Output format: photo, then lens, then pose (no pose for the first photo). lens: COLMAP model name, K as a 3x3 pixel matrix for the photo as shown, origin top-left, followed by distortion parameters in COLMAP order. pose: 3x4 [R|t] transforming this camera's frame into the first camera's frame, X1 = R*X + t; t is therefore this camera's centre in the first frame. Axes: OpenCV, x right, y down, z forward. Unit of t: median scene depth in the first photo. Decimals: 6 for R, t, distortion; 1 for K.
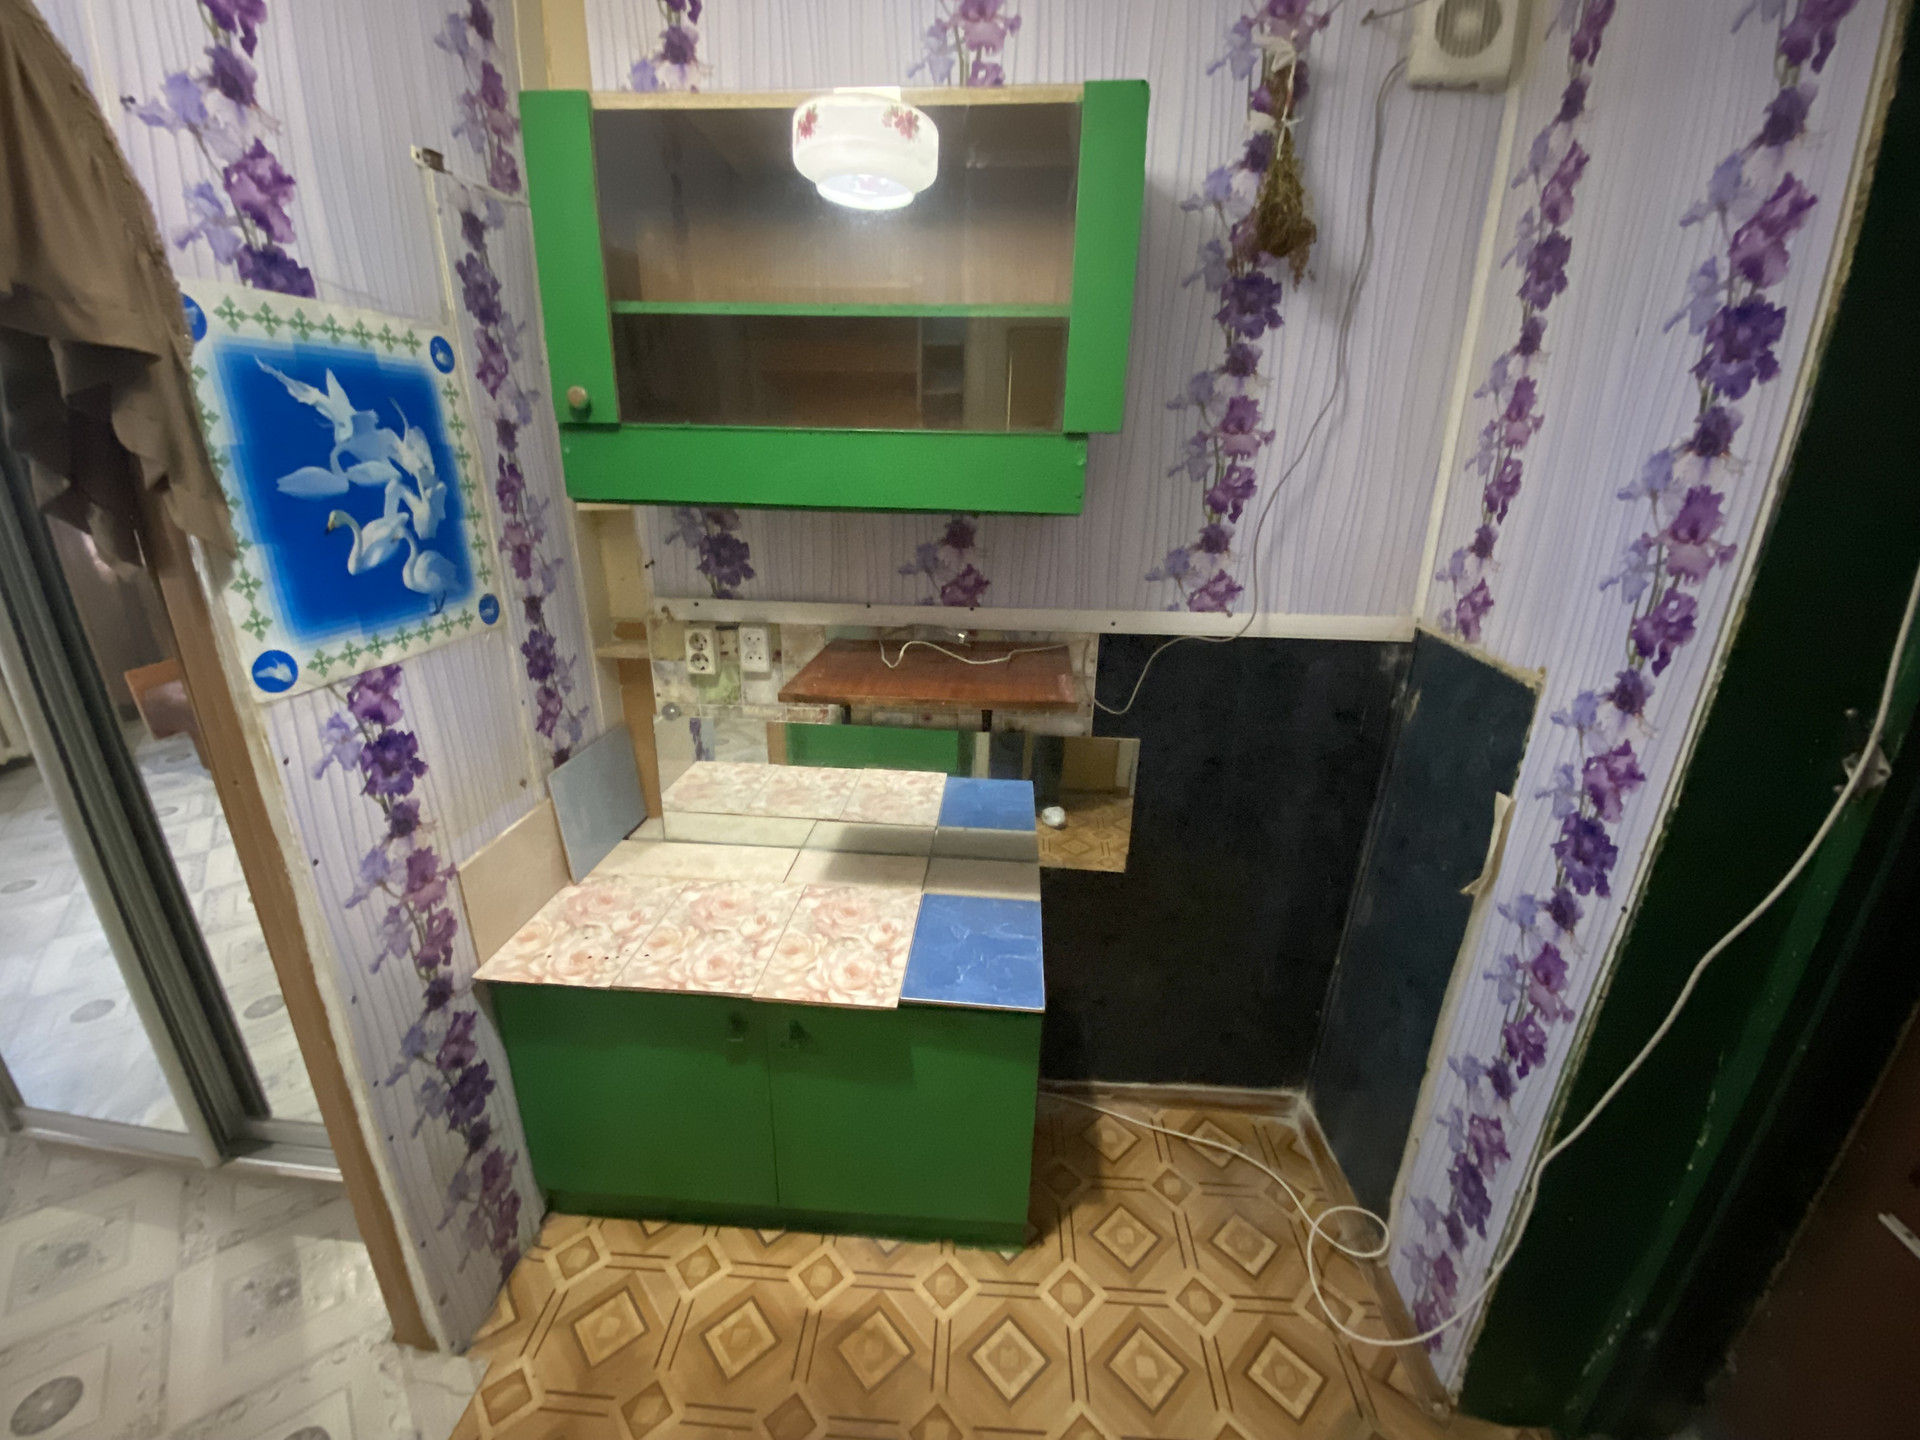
lens RADIAL K [[769.7, 0, 950.9], [0, 769.7, 720.5], [0, 0, 1]] dist [0.031137, -0.032452]
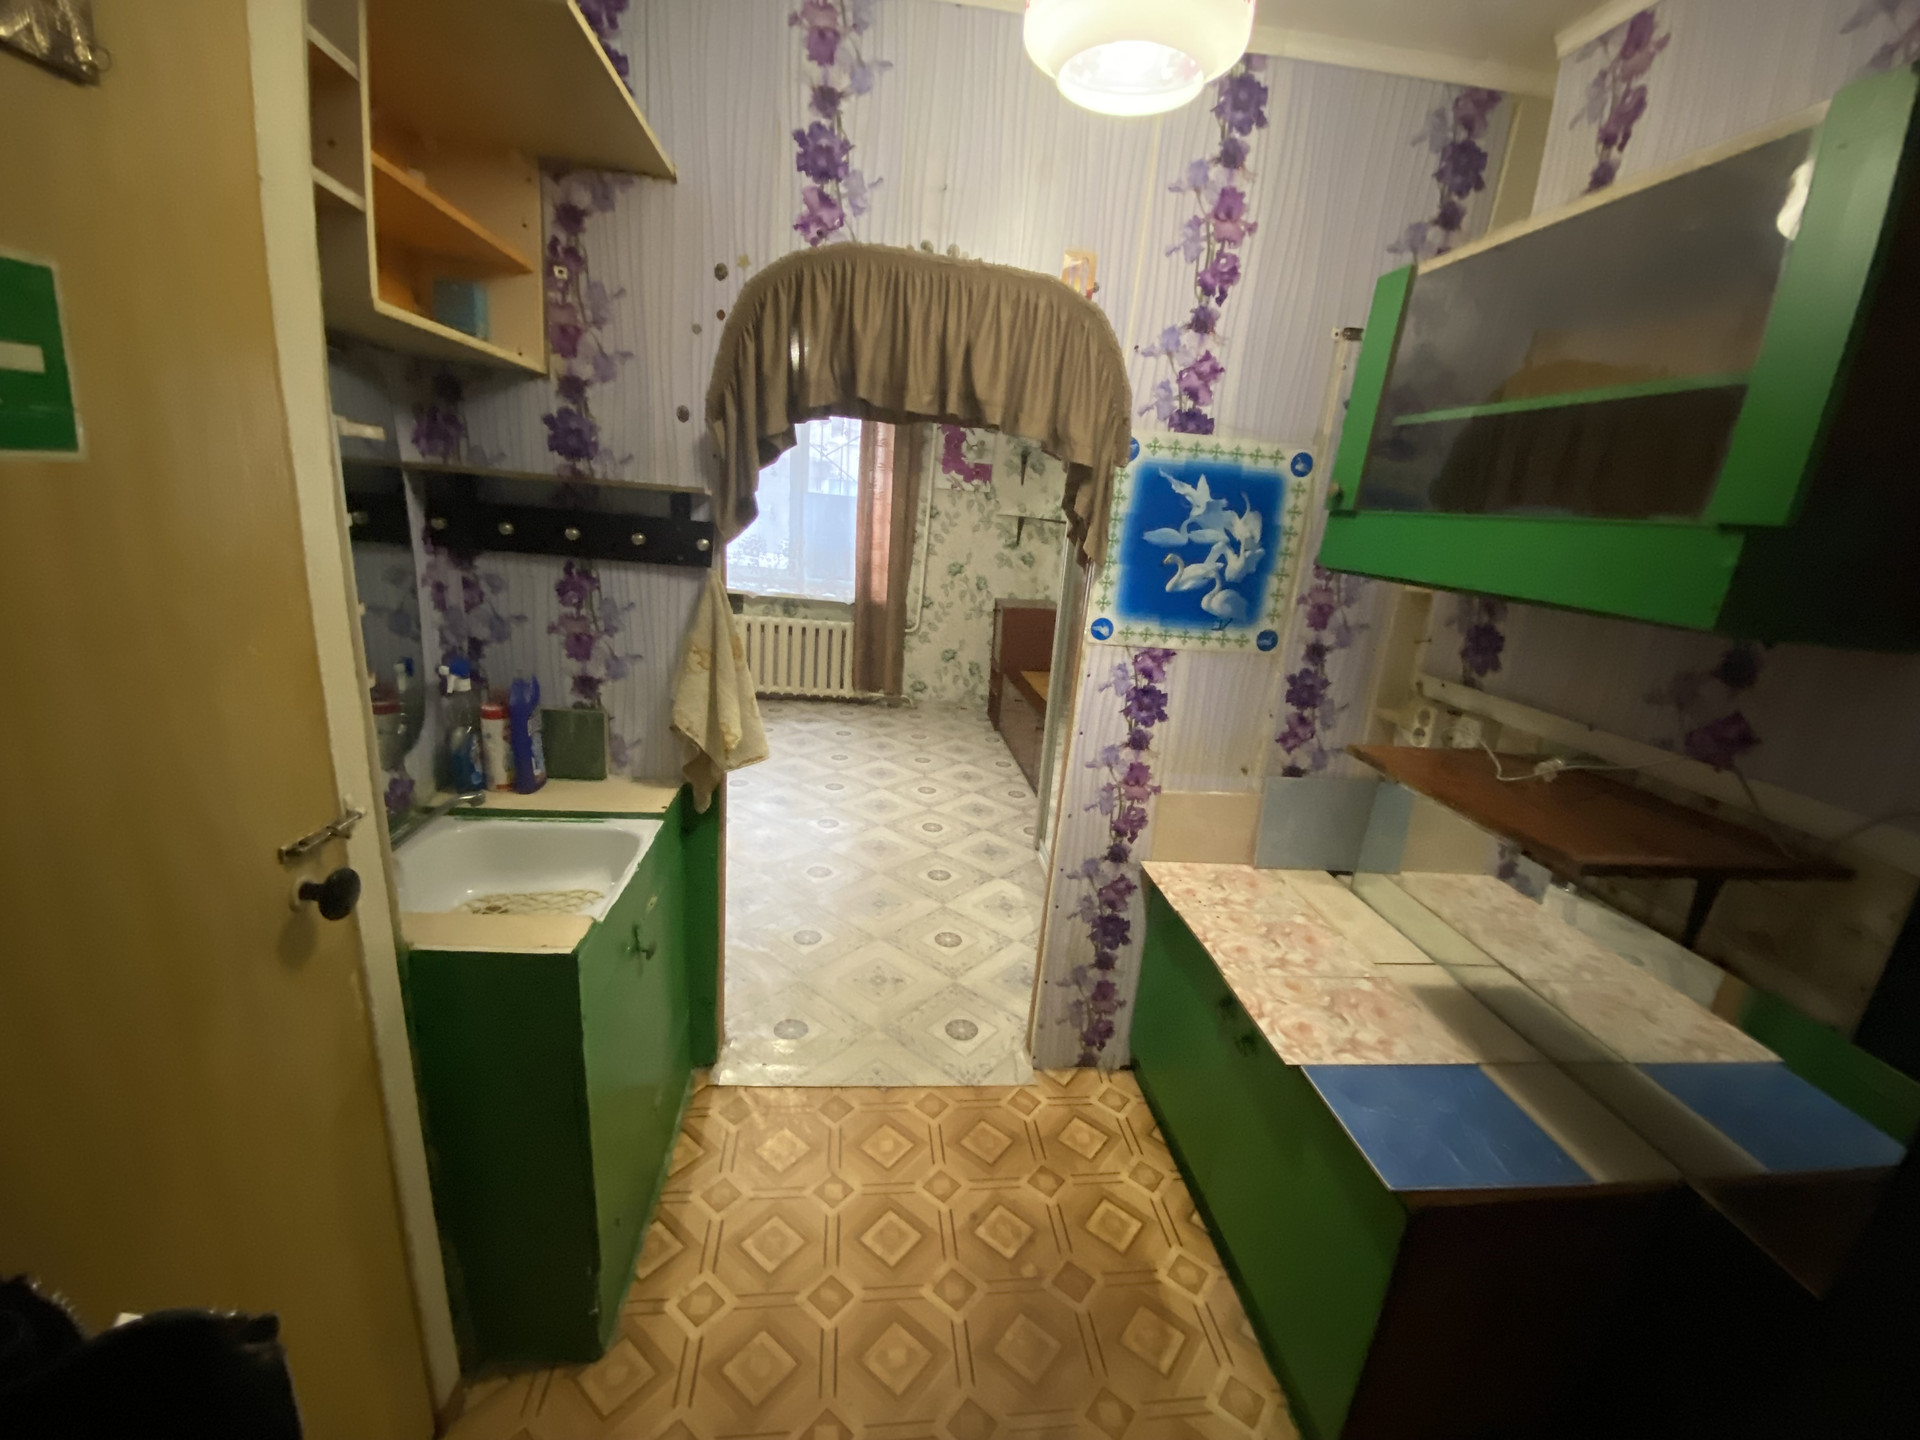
lens RADIAL K [[769.7, 0, 950.9], [0, 769.7, 720.5], [0, 0, 1]] dist [0.031137, -0.032452]
pose [[0.172314, 0.261745, -0.949630, 0.736261], [-0.397211, 0.900659, 0.176172, -0.037677], [0.901405, 0.346846, 0.259164, 0.202673]]
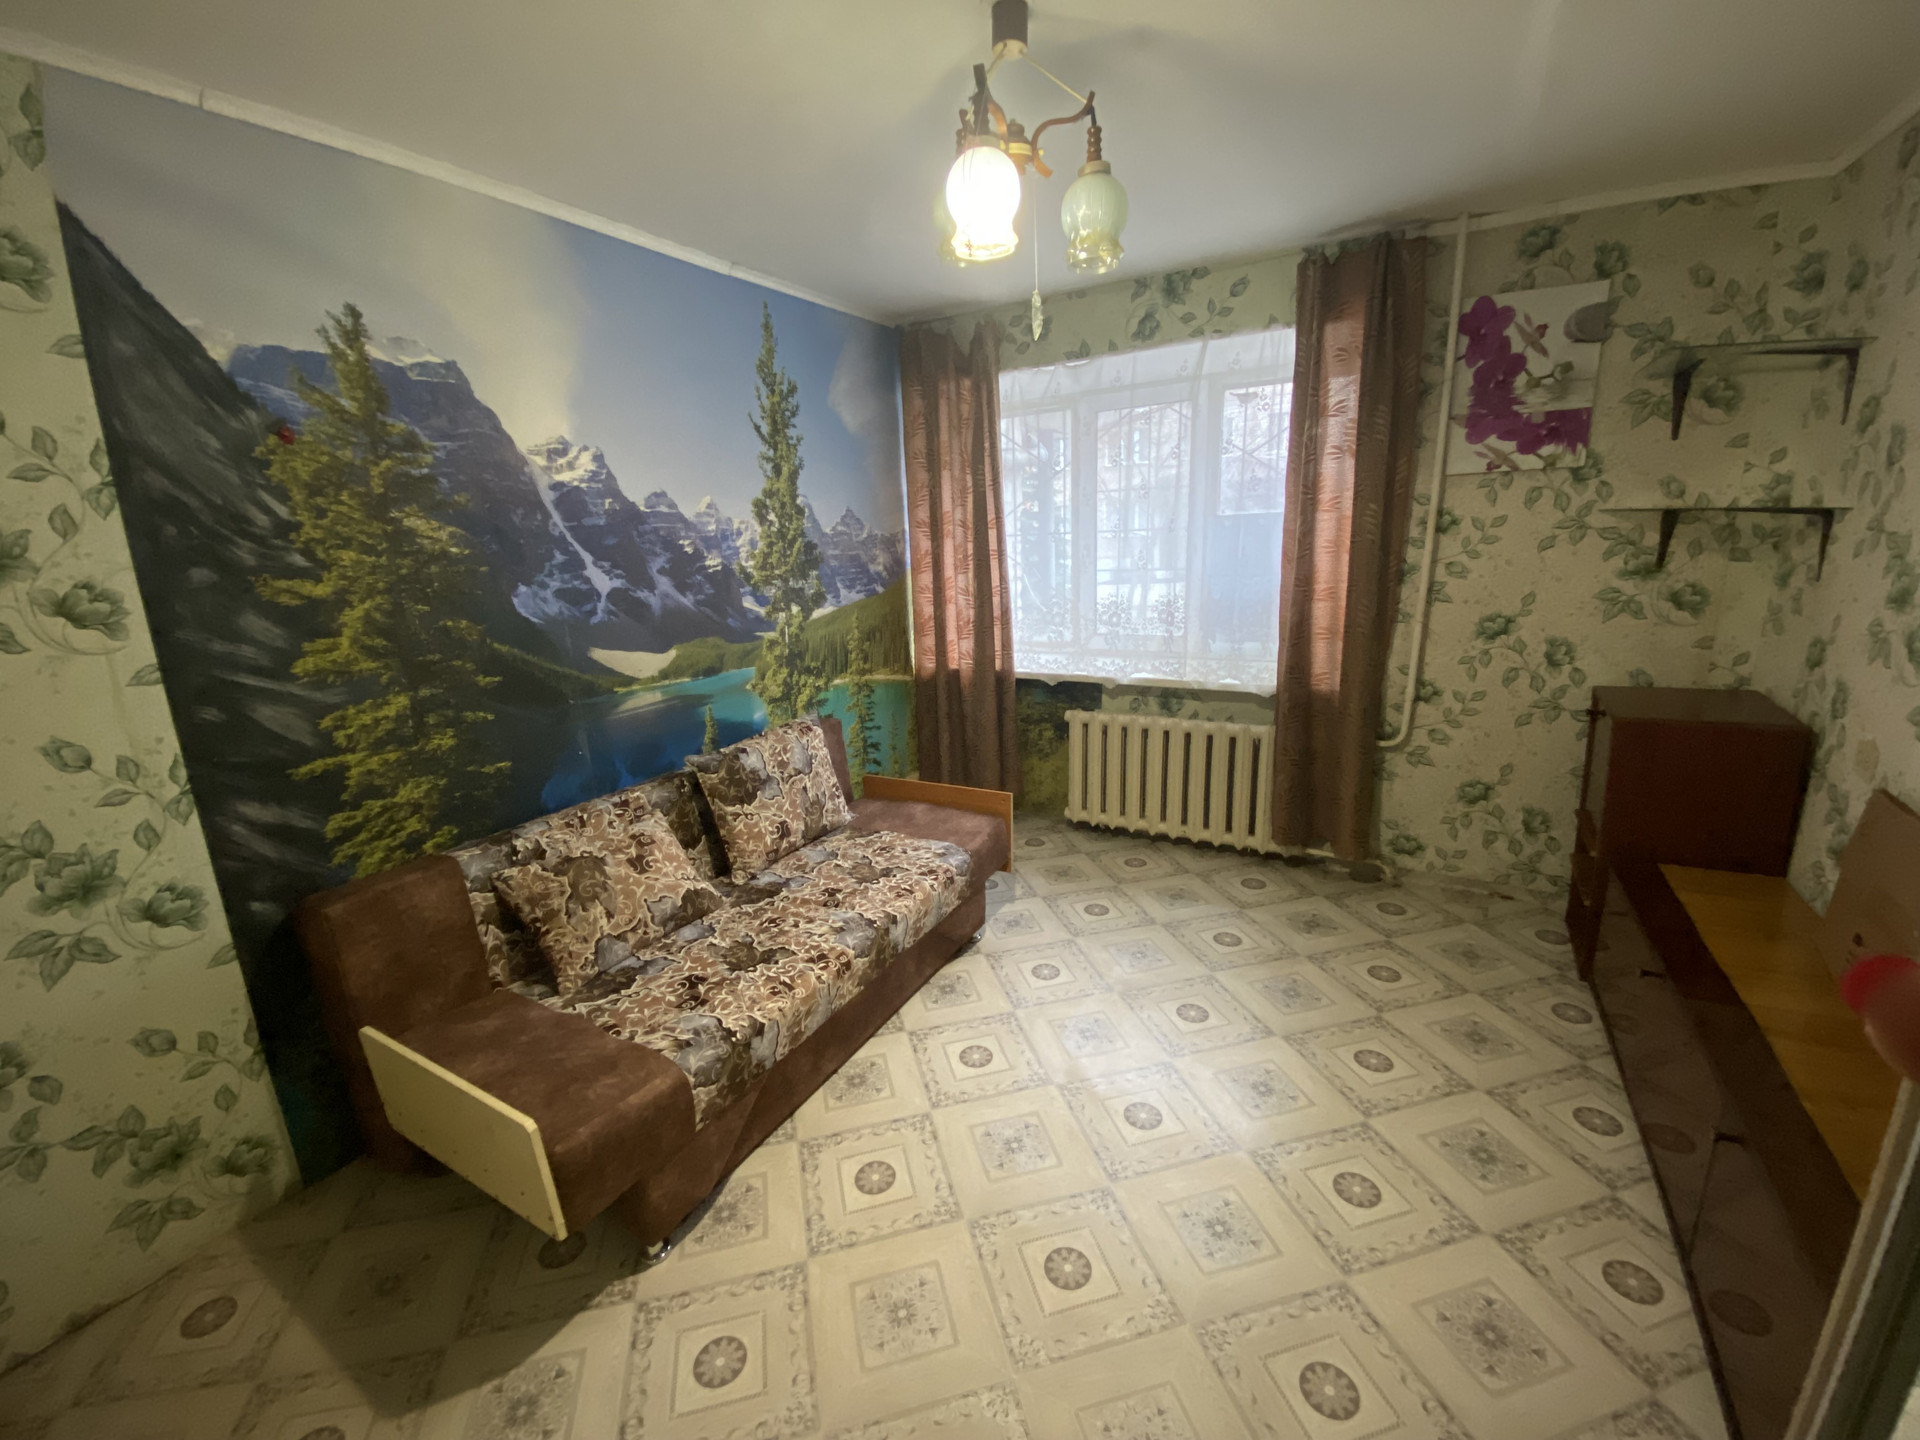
lens RADIAL K [[772.5, 0, 943.2], [0, 772.5, 720.0], [0, 0, 1]] dist [0.013323, -0.018074]
pose [[-0.450674, 0.219476, -0.865288, -1.051606], [-0.255583, 0.897005, 0.360638, -0.219321], [0.855319, 0.383684, -0.348162, 0.609310]]
